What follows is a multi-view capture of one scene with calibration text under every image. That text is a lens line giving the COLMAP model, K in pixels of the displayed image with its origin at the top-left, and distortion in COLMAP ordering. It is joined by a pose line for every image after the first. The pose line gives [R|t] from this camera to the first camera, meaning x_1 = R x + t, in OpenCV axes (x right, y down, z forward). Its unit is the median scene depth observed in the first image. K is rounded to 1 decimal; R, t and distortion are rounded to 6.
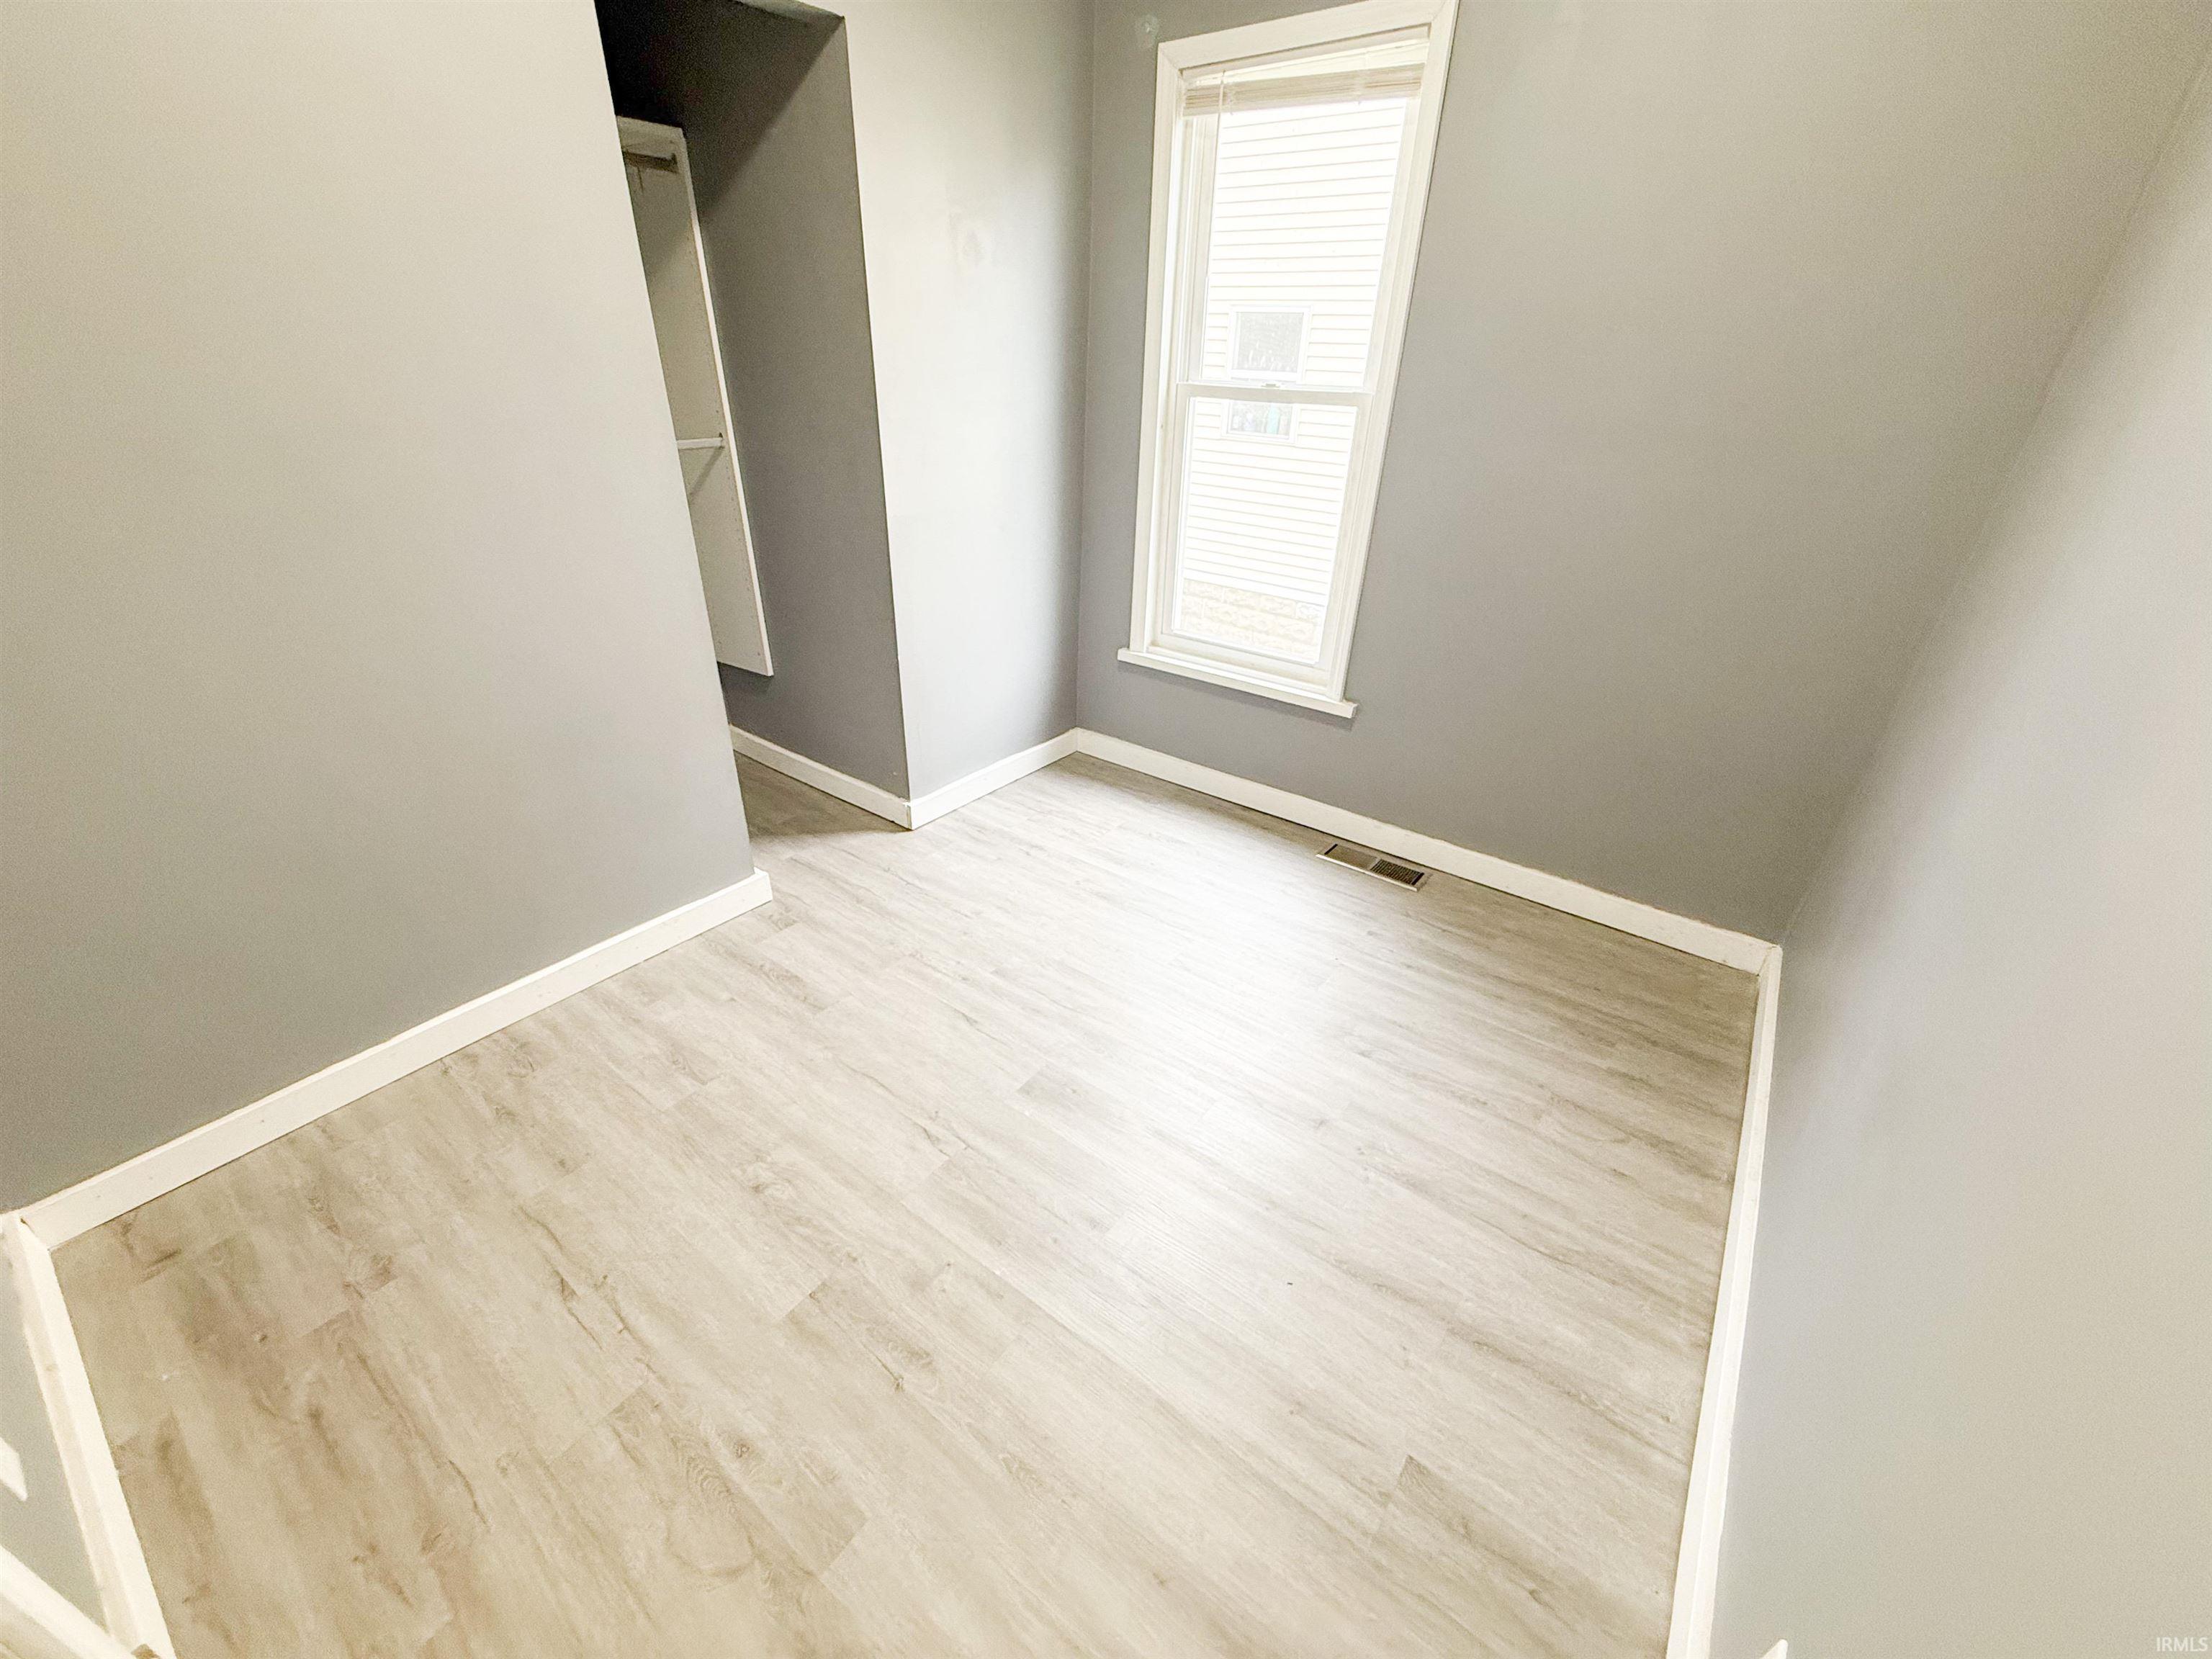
lens RADIAL K [[888.0, 0, 1098.6], [0, 888.0, 826.5], [0, 0, 1]] dist [0.000450, 0.000150]
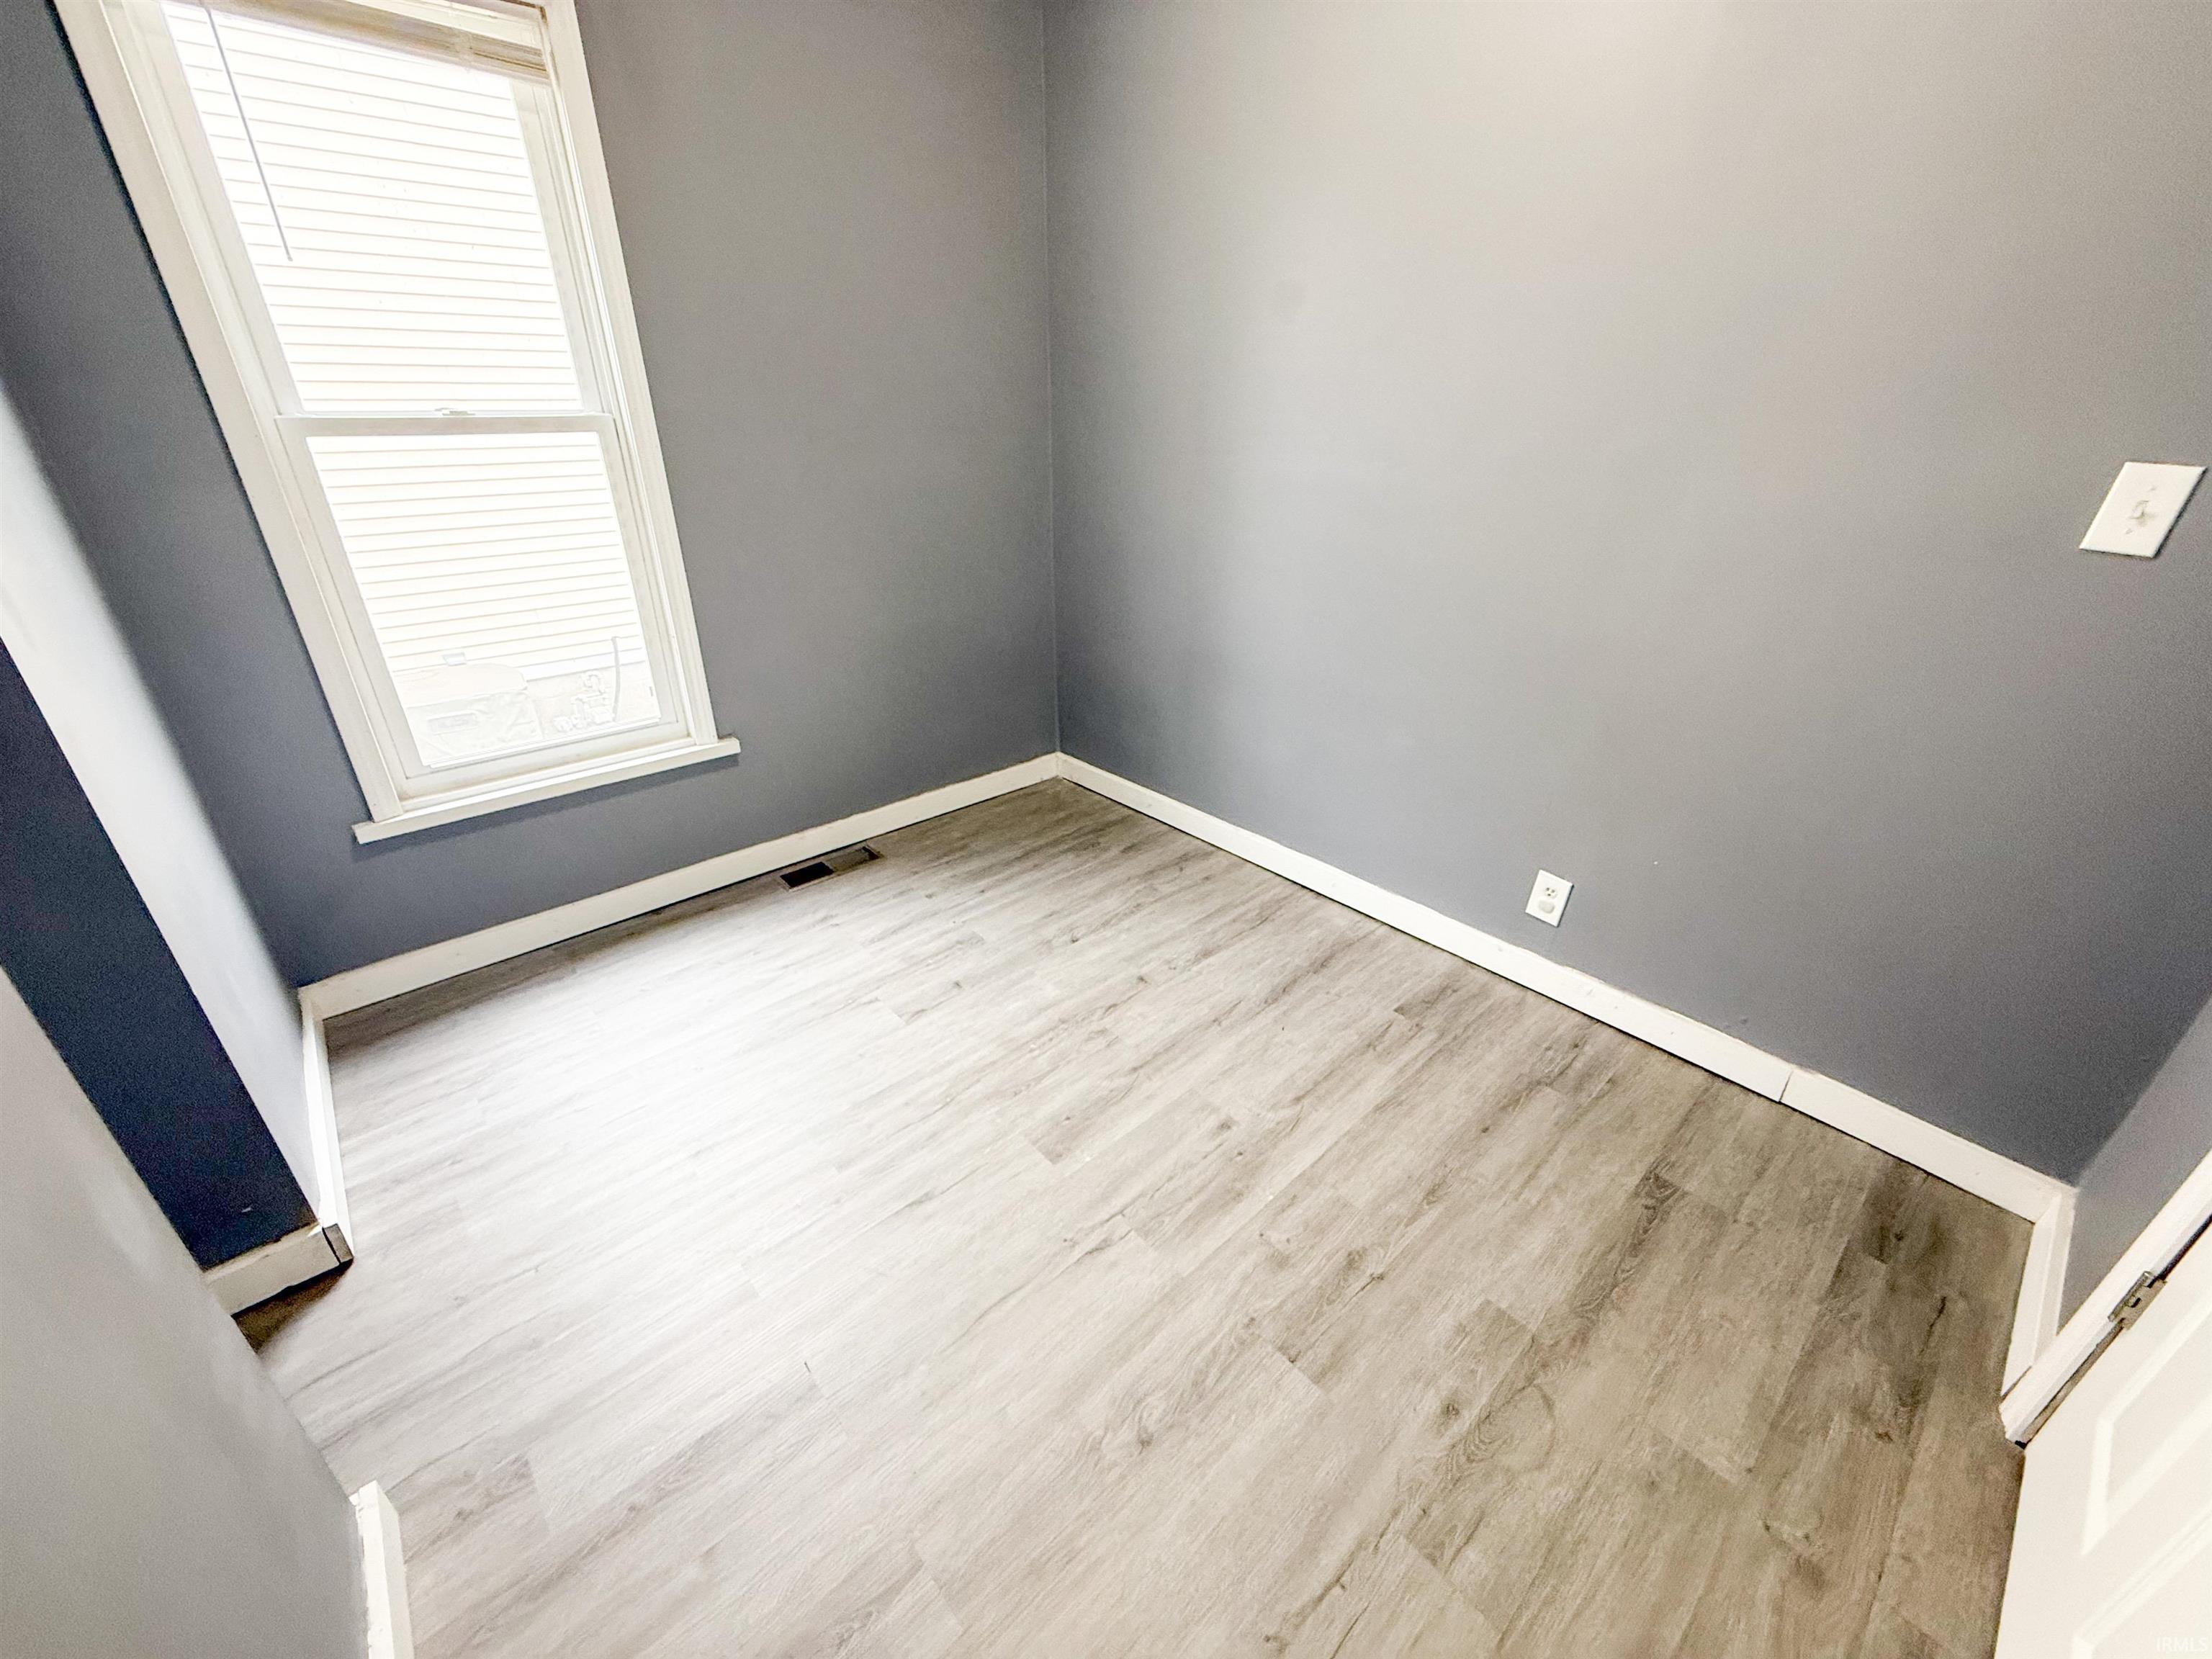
lens RADIAL K [[888.0, 0, 1098.6], [0, 888.0, 826.5], [0, 0, 1]] dist [0.000450, 0.000150]
pose [[0.185830, -0.454736, 0.871024, -0.836990], [0.460345, 0.823448, 0.331686, -0.320556], [-0.868072, 0.339335, 0.362357, 0.575250]]
